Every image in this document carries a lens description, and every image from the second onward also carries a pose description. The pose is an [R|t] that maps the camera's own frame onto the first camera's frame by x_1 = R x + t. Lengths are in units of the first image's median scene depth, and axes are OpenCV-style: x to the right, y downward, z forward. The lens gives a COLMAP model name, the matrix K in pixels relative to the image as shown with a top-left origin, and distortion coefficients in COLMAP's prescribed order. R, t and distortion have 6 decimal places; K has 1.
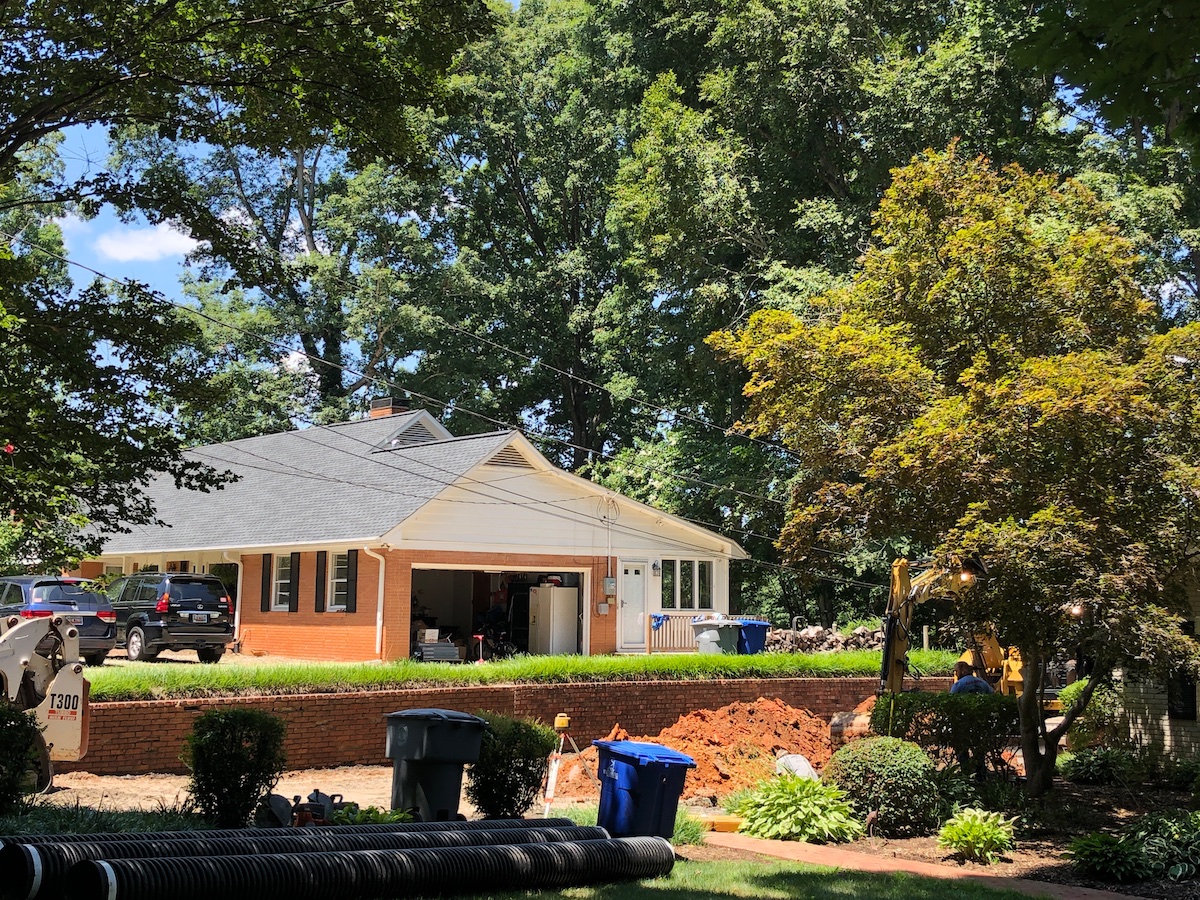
lens RADIAL K [[1652.0, 0, 600.0], [0, 1652.0, 450.0], [0, 0, 1]] dist [0.019580, 0.000950]
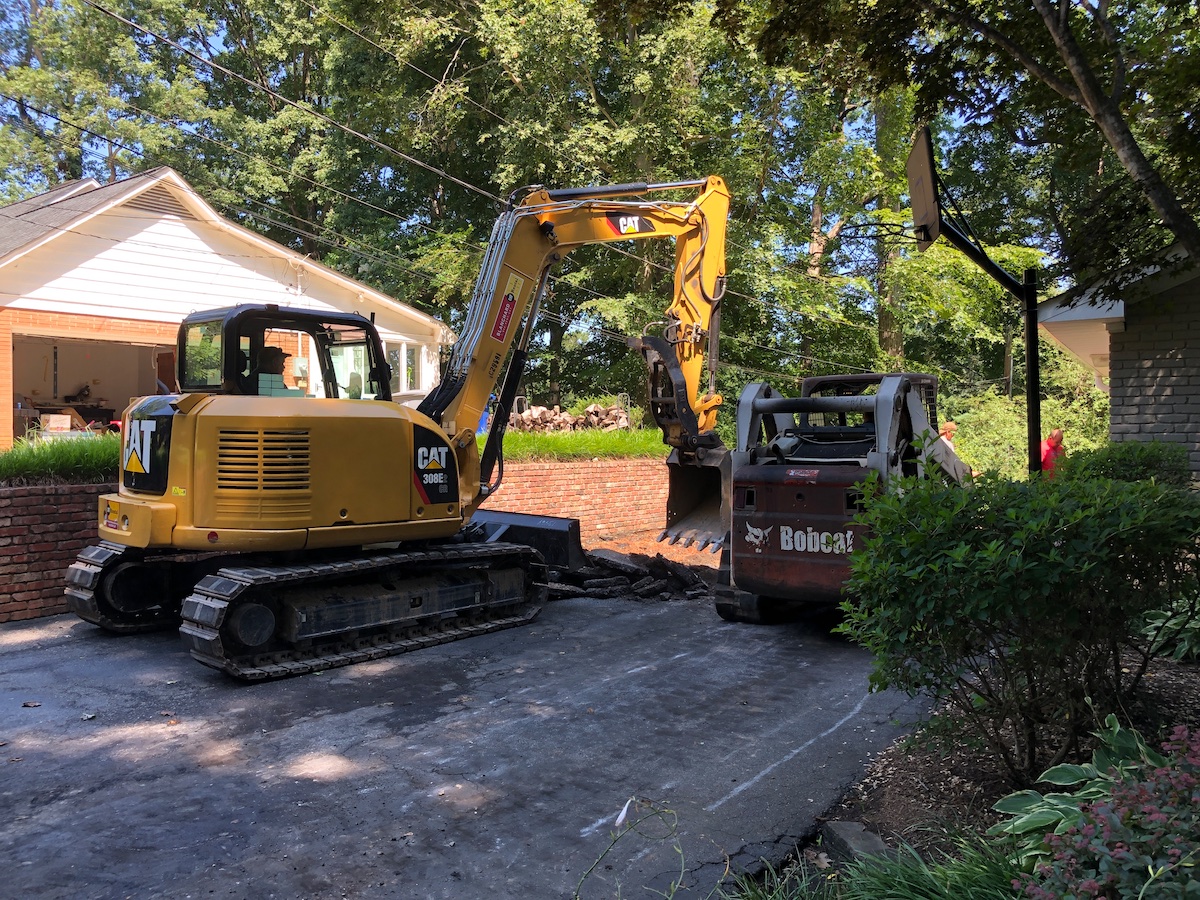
lens RADIAL K [[899.6, 0, 600.0], [0, 899.6, 450.0], [0, 0, 1]] dist [-0.001052, -0.001105]
pose [[0.971124, -0.018423, 0.237862, 0.047003], [-0.007534, 0.994149, 0.107756, 0.075719], [-0.238455, -0.106437, 0.965303, 0.515159]]
